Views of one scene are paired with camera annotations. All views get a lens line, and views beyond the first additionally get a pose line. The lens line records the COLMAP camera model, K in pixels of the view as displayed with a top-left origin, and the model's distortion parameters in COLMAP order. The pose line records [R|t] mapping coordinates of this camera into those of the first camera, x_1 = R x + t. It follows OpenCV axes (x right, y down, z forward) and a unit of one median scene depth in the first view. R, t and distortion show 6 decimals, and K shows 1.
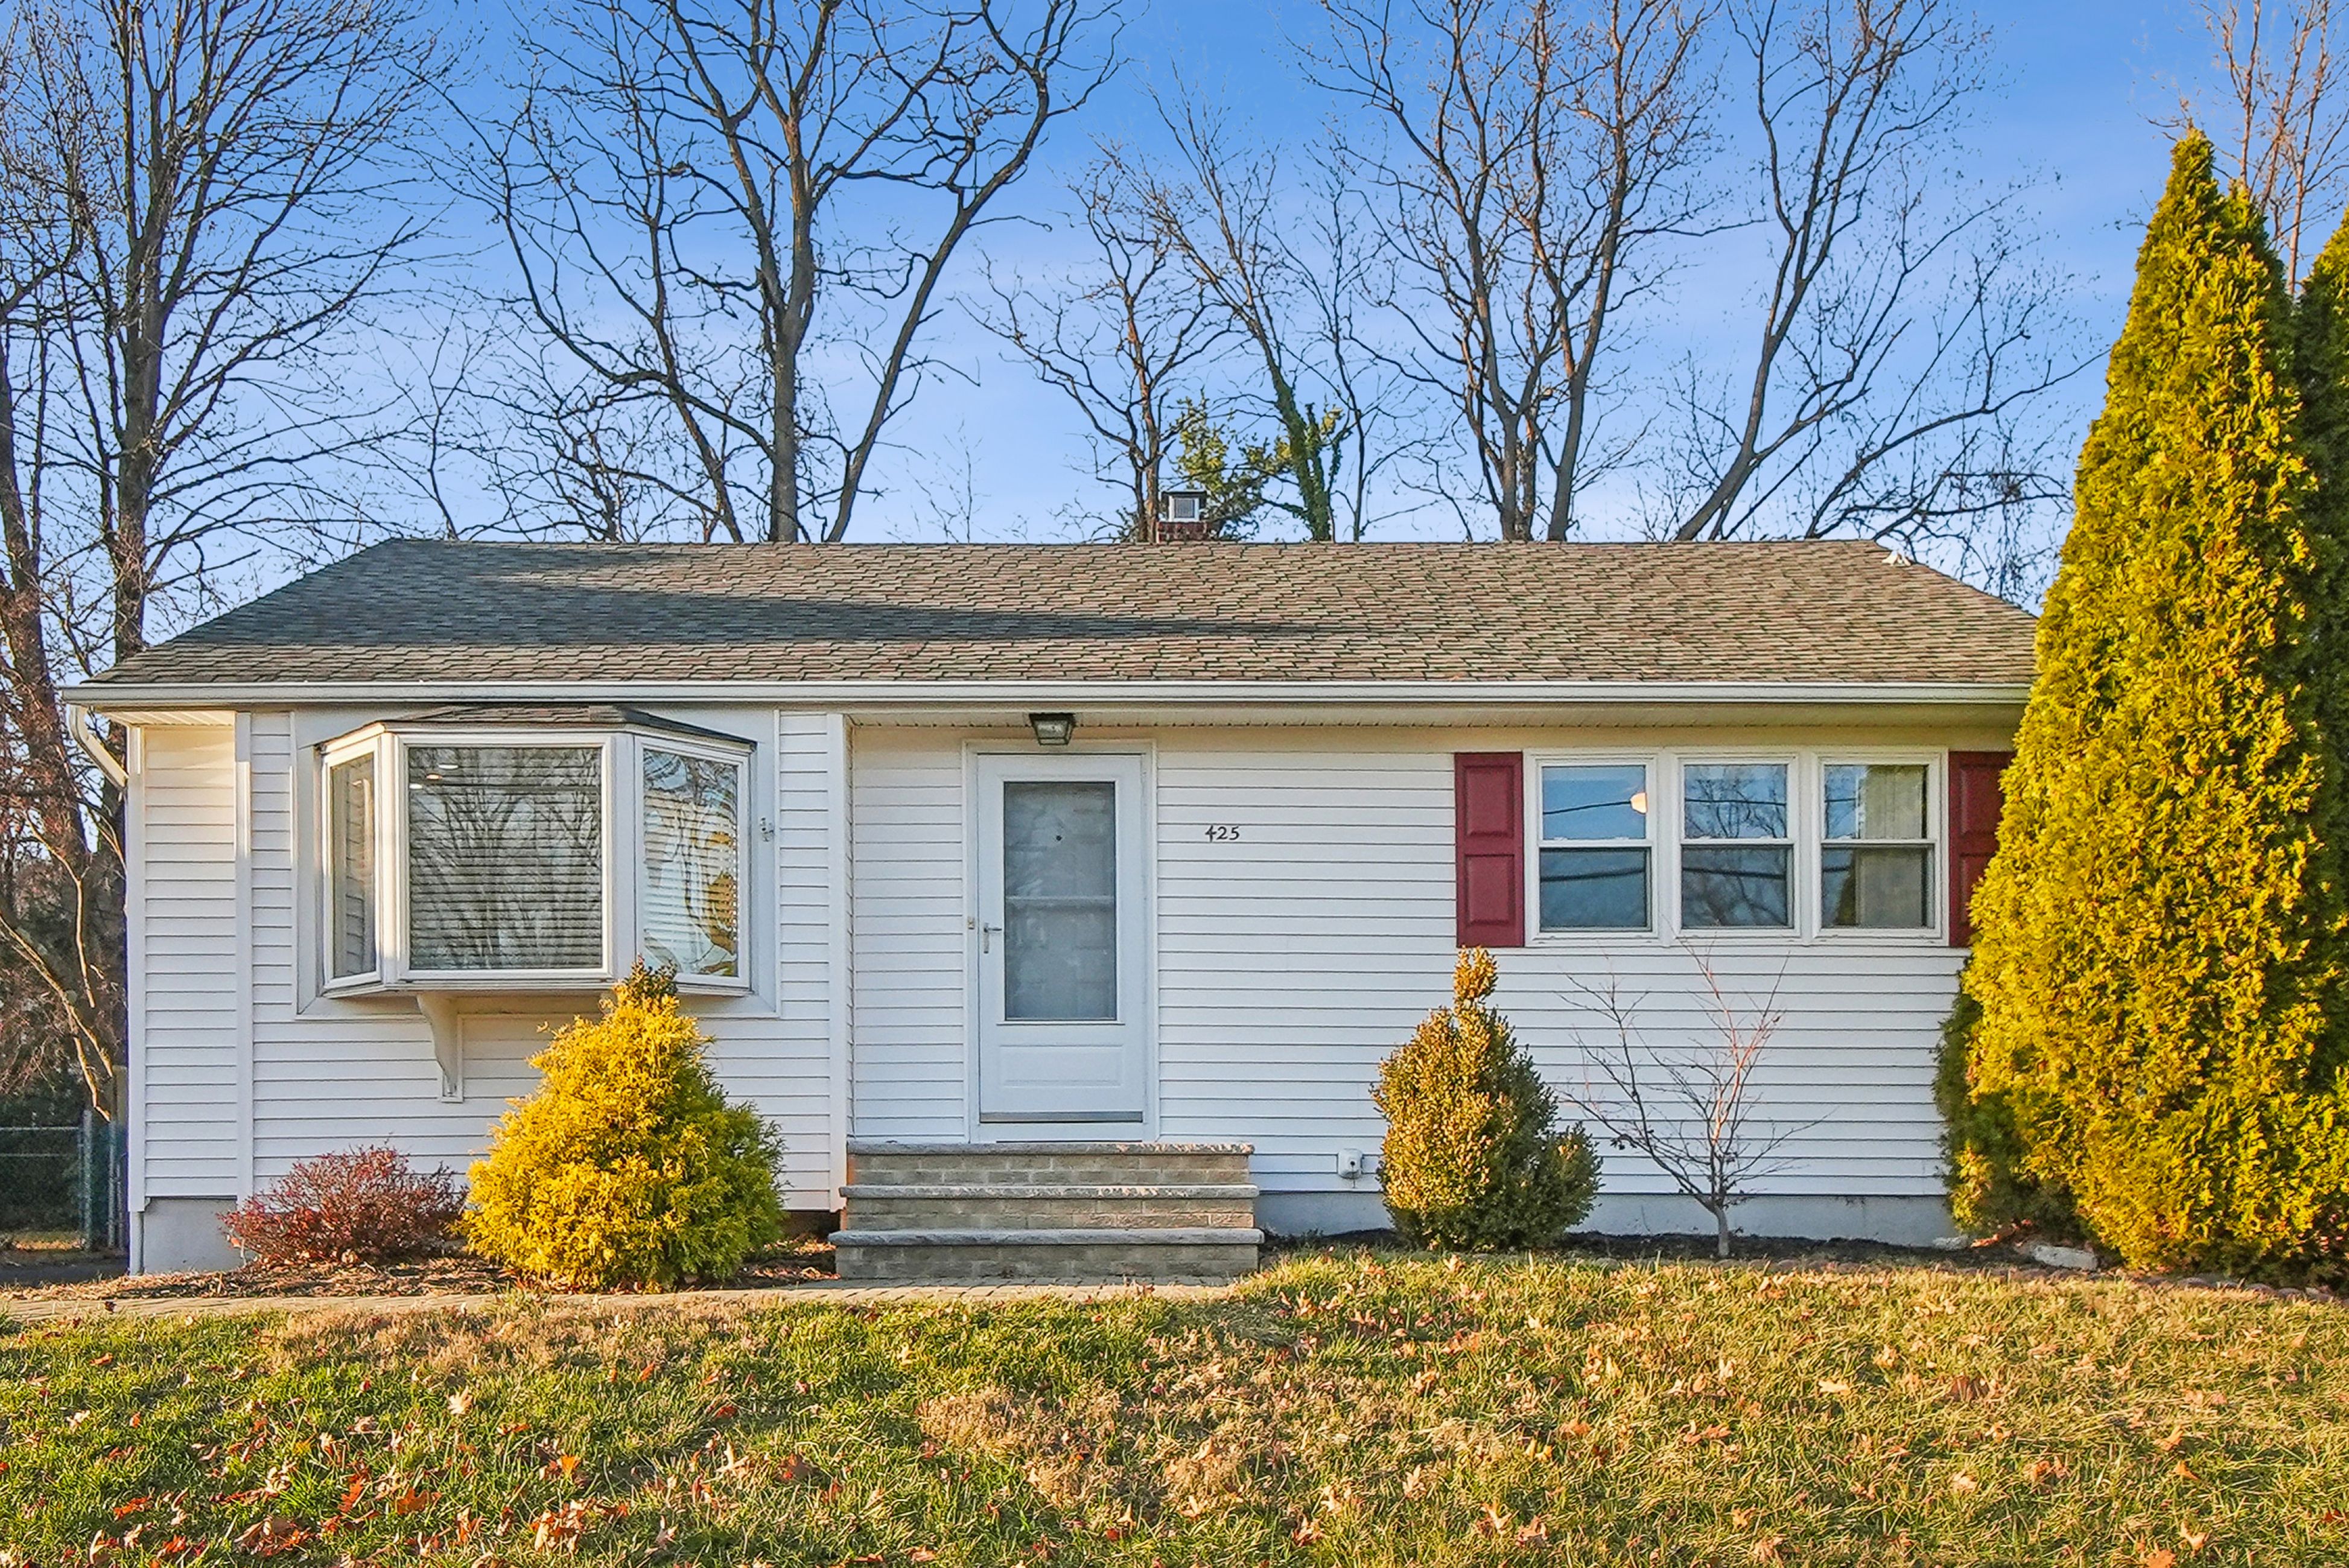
lens RADIAL K [[1852.0, 0, 1174.1], [0, 1852.0, 850.1], [0, 0, 1]] dist [0.014746, 0.006015]
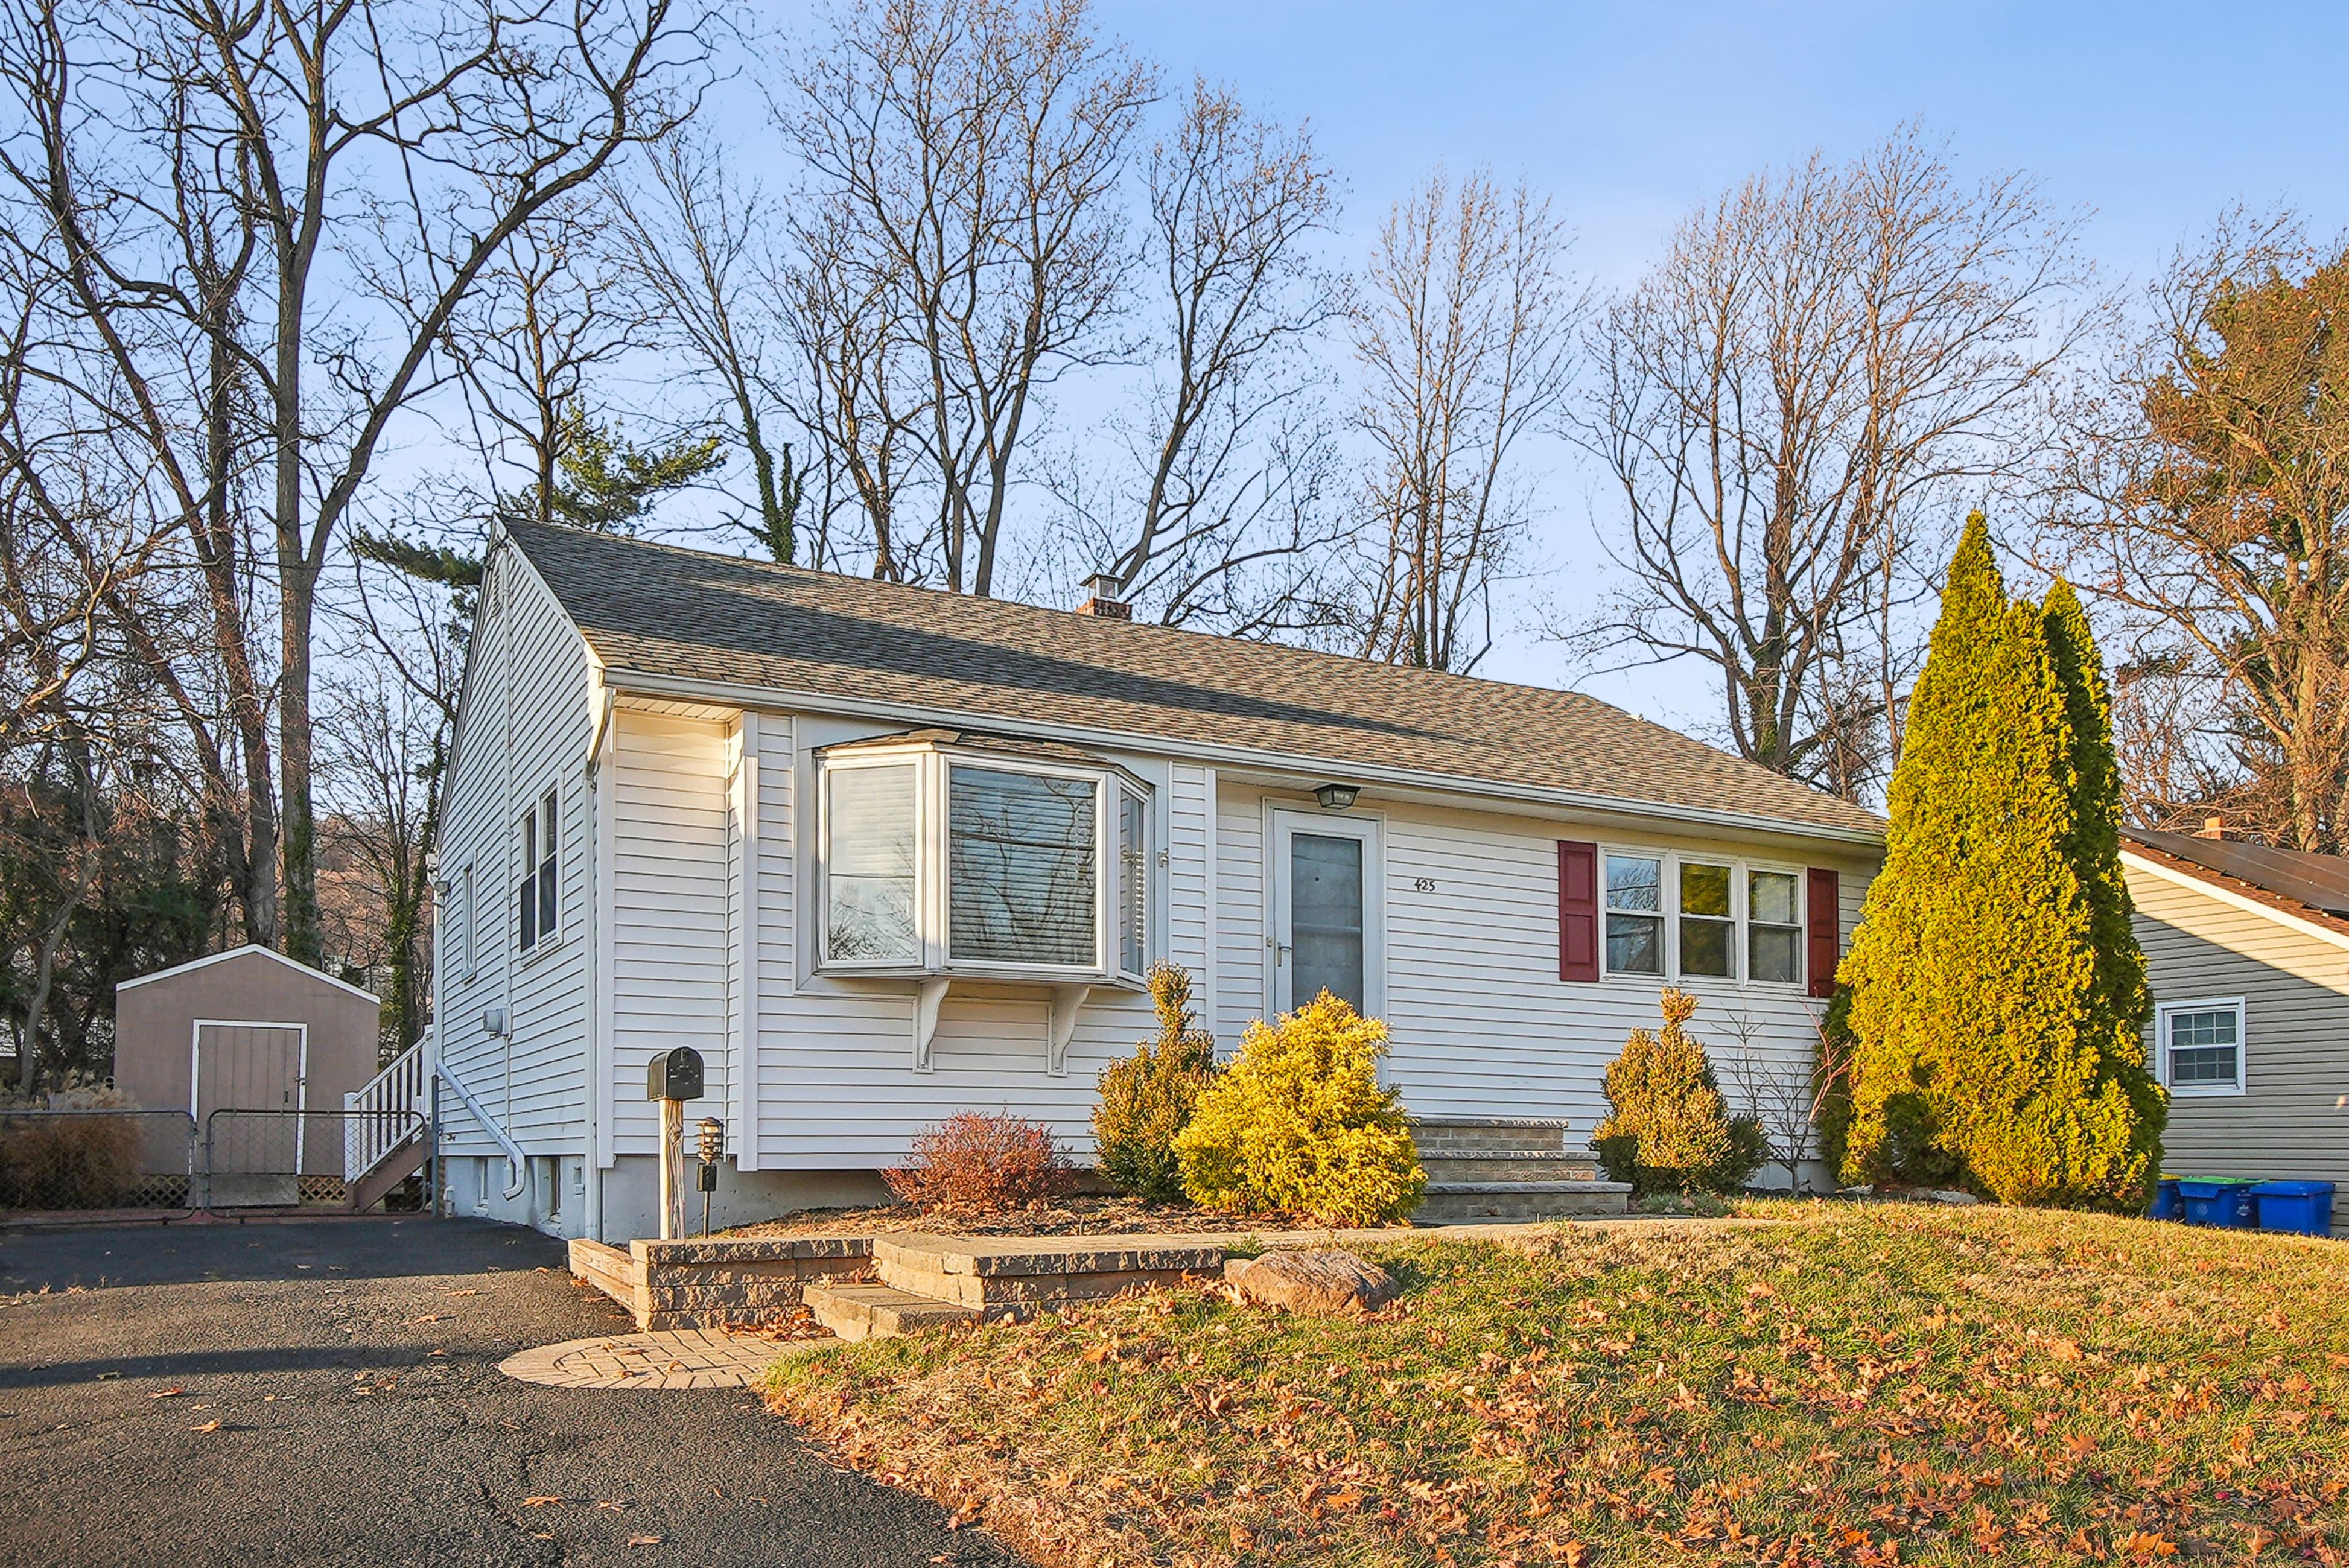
lens RADIAL K [[1678.8, 0, 1174.1], [0, 1678.8, 783.0], [0, 0, 1]] dist [0.003536, 0.000965]
pose [[0.886466, 0.104190, 0.450914, -0.716805], [-0.087041, 0.994476, -0.058669, 0.004485], [-0.454535, 0.012760, 0.890637, 0.000368]]
